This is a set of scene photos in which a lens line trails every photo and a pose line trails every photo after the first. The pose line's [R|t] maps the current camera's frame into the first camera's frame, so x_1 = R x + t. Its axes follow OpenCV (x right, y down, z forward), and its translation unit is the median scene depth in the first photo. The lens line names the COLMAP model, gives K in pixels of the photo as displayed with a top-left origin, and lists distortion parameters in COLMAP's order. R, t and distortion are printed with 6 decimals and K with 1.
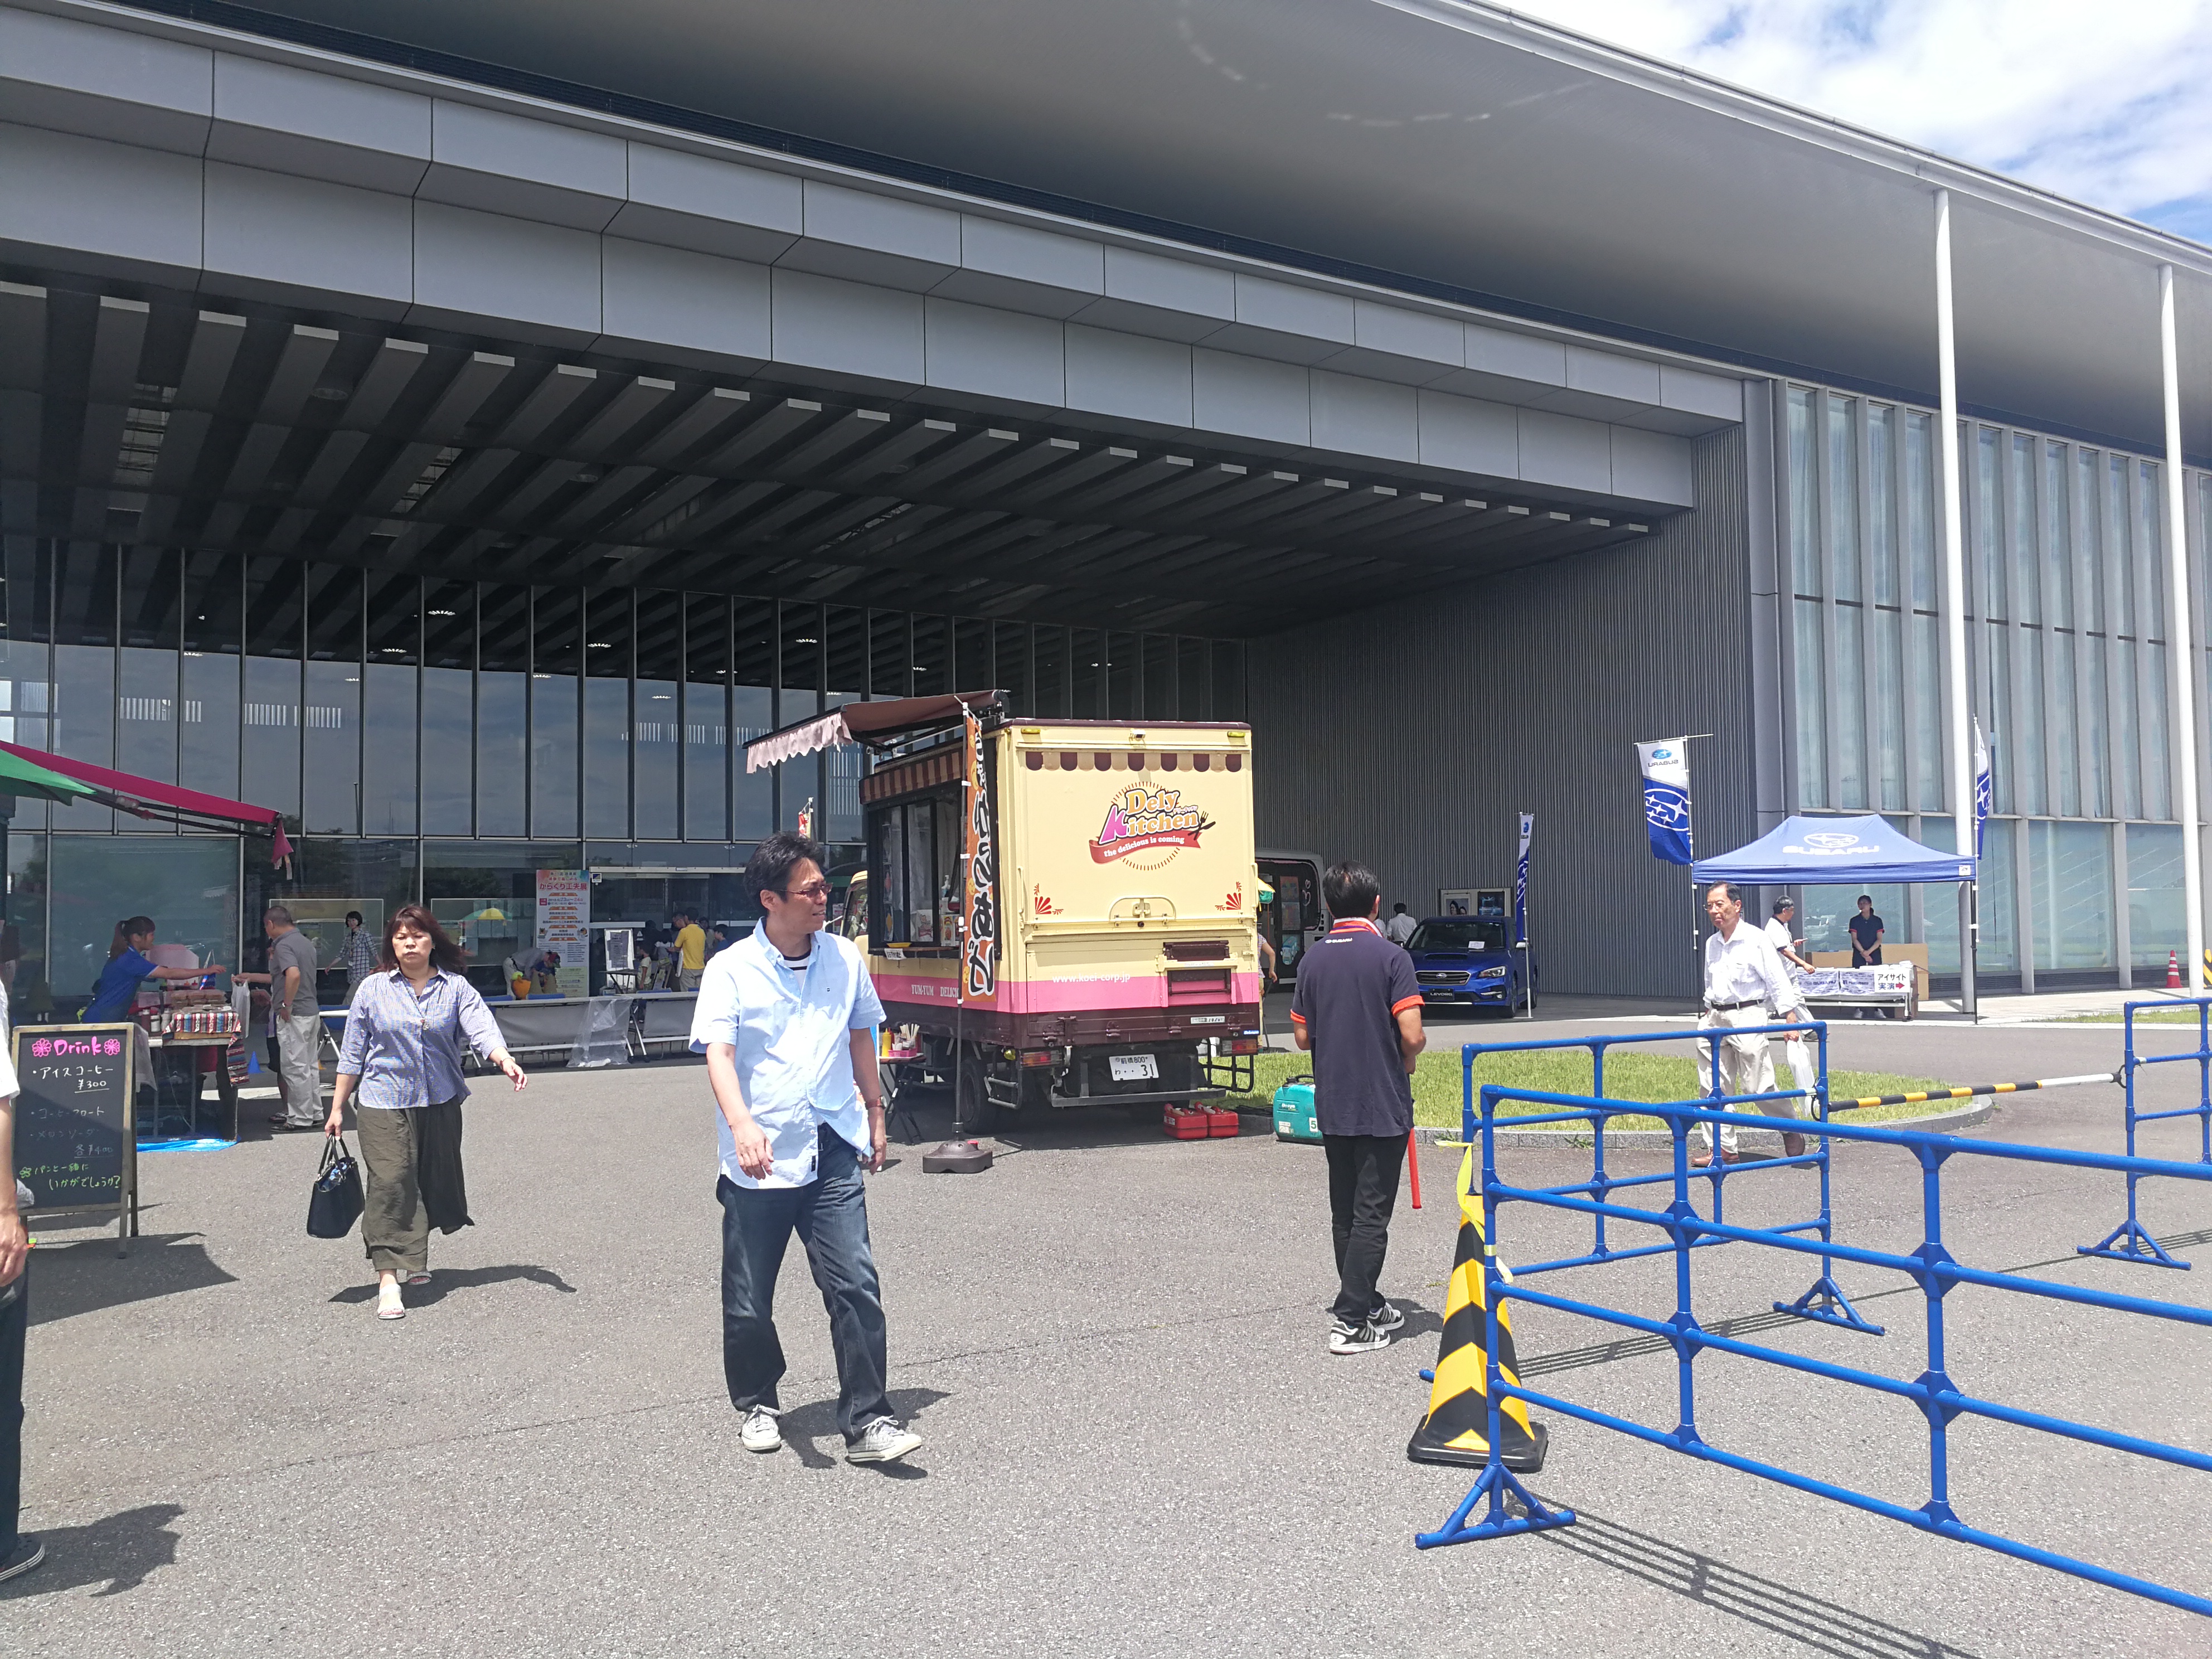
lens RADIAL K [[1755.9, 0, 1106.0], [0, 1755.9, 829.5], [0, 0, 1]] dist [0.000463, 0.001100]
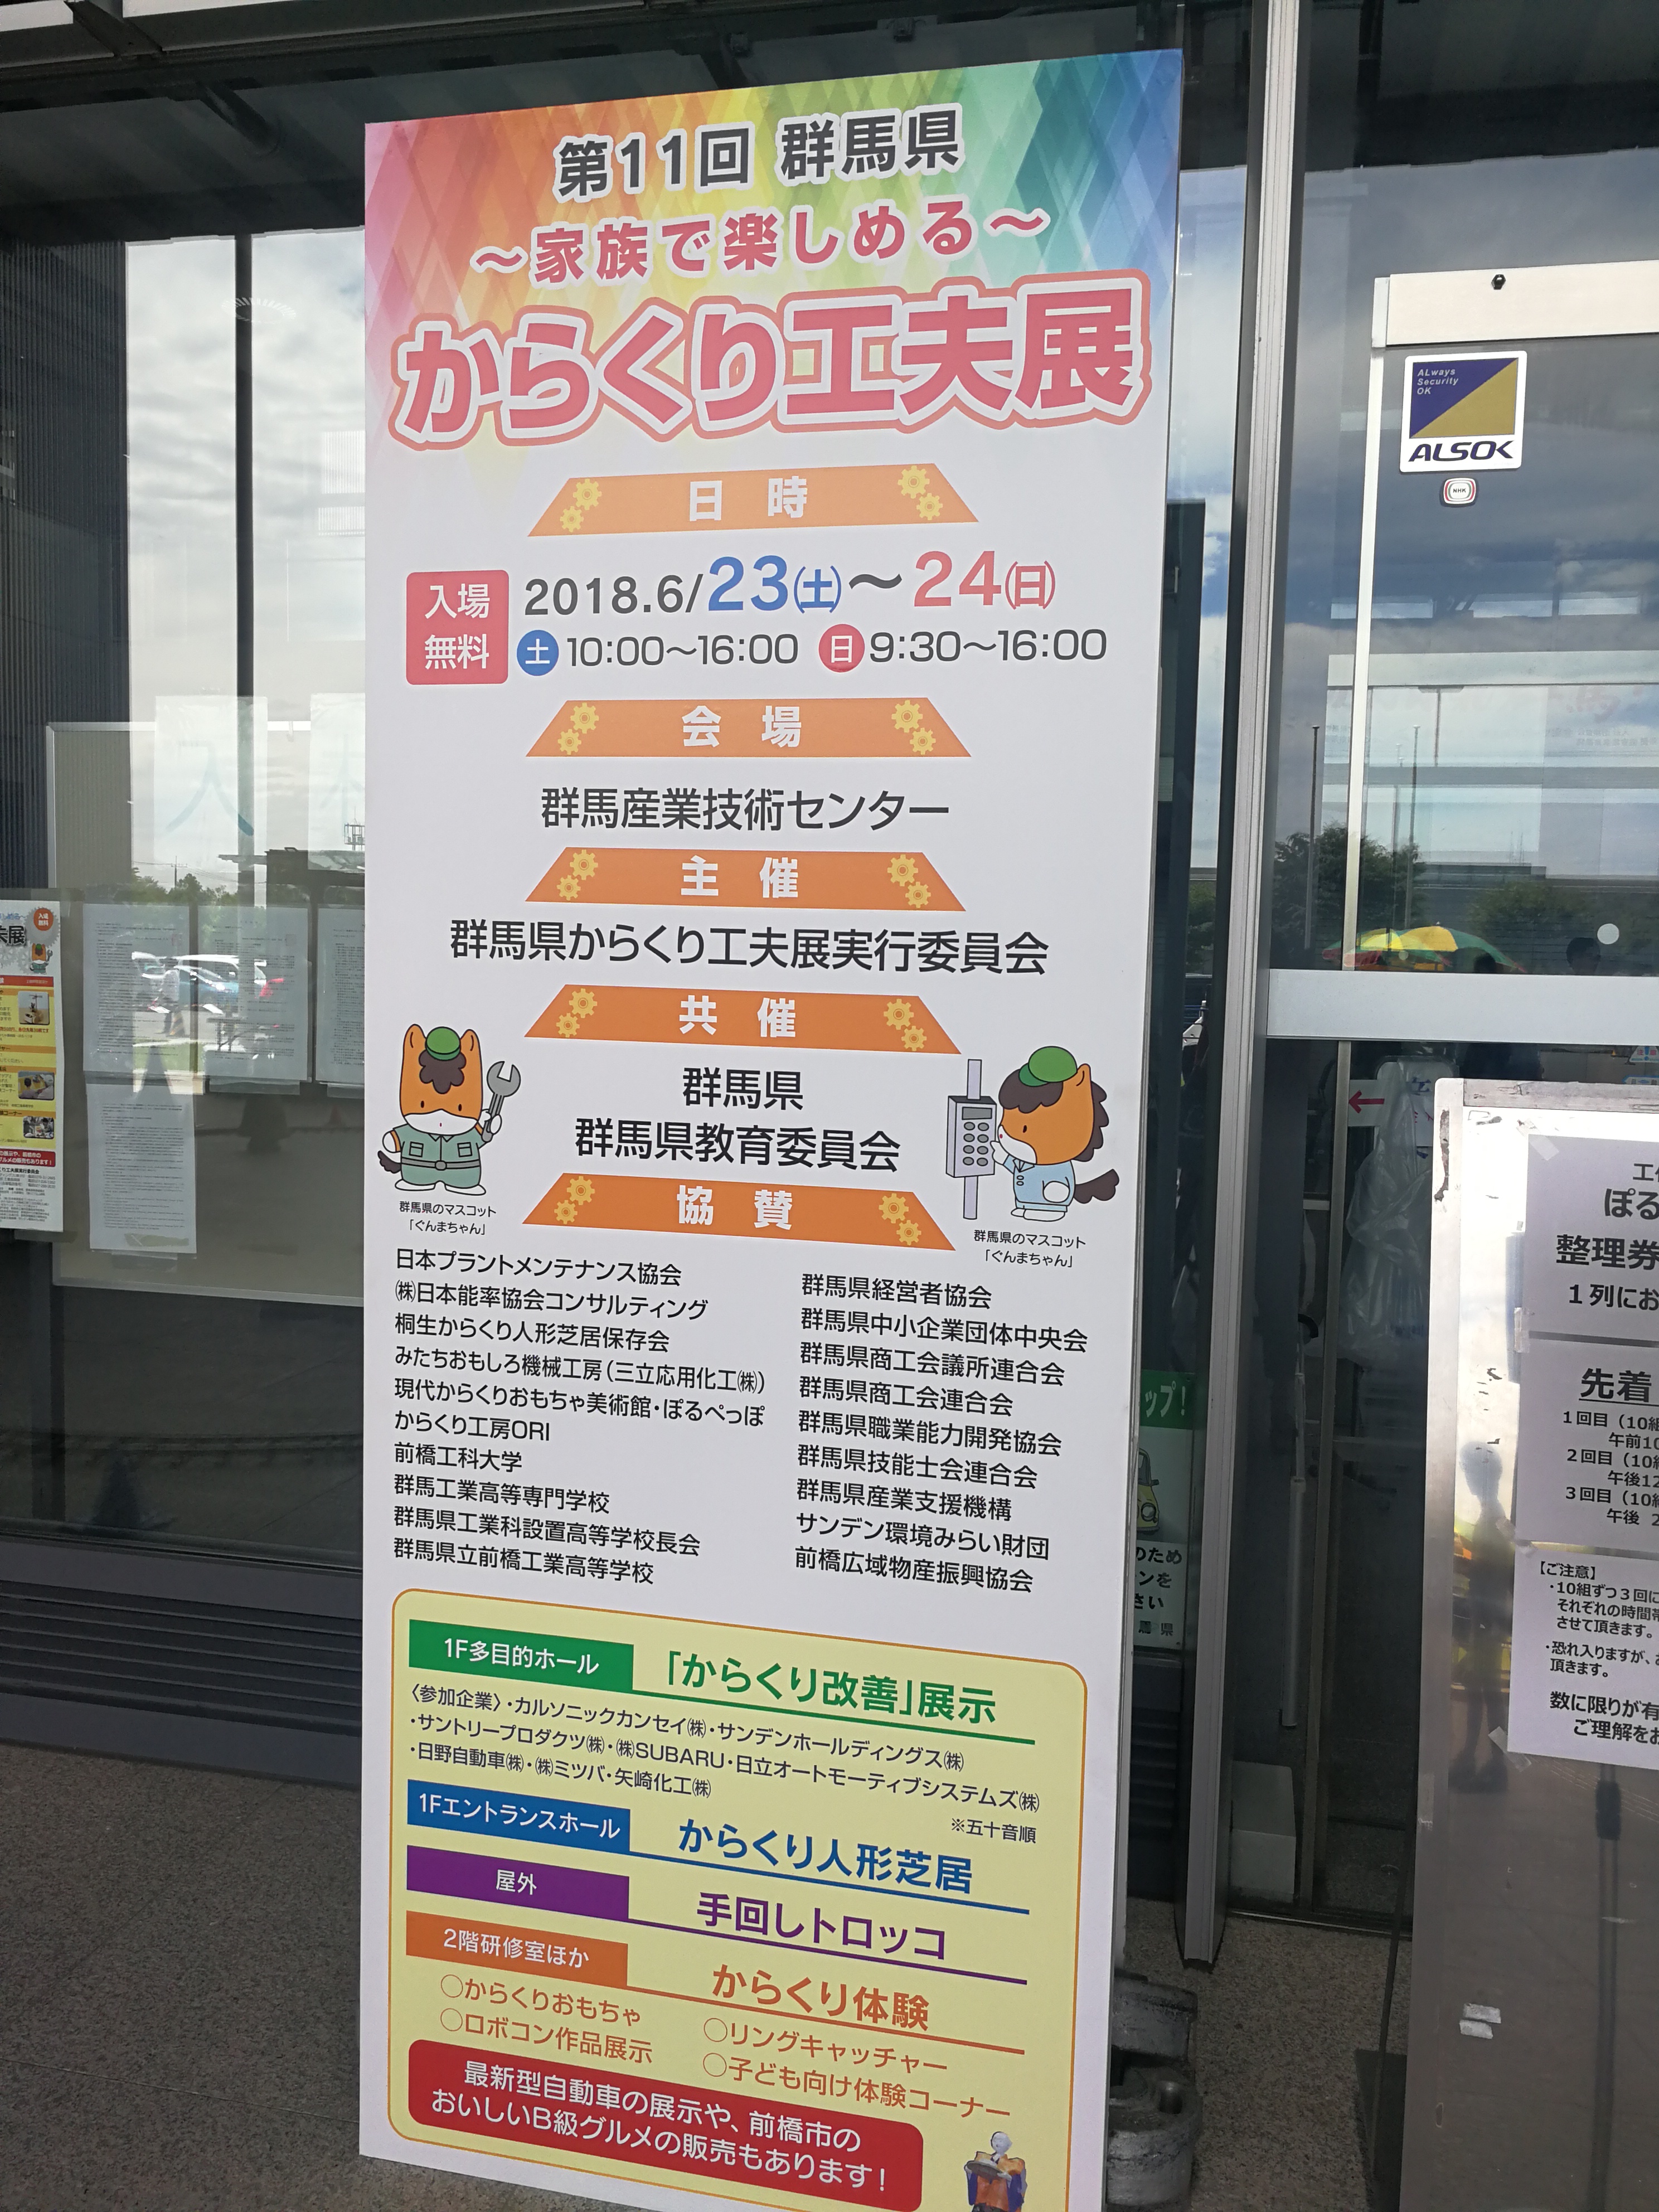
lens RADIAL K [[1755.9, 0, 829.5], [0, 1755.9, 1106.0], [0, 0, 1]] dist [0.000463, 0.001100]
pose [[0.720363, 0.084080, -0.688482, -0.262355], [0.001999, 0.992370, 0.123283, 0.050532], [0.693594, -0.090185, 0.714698, 0.954119]]
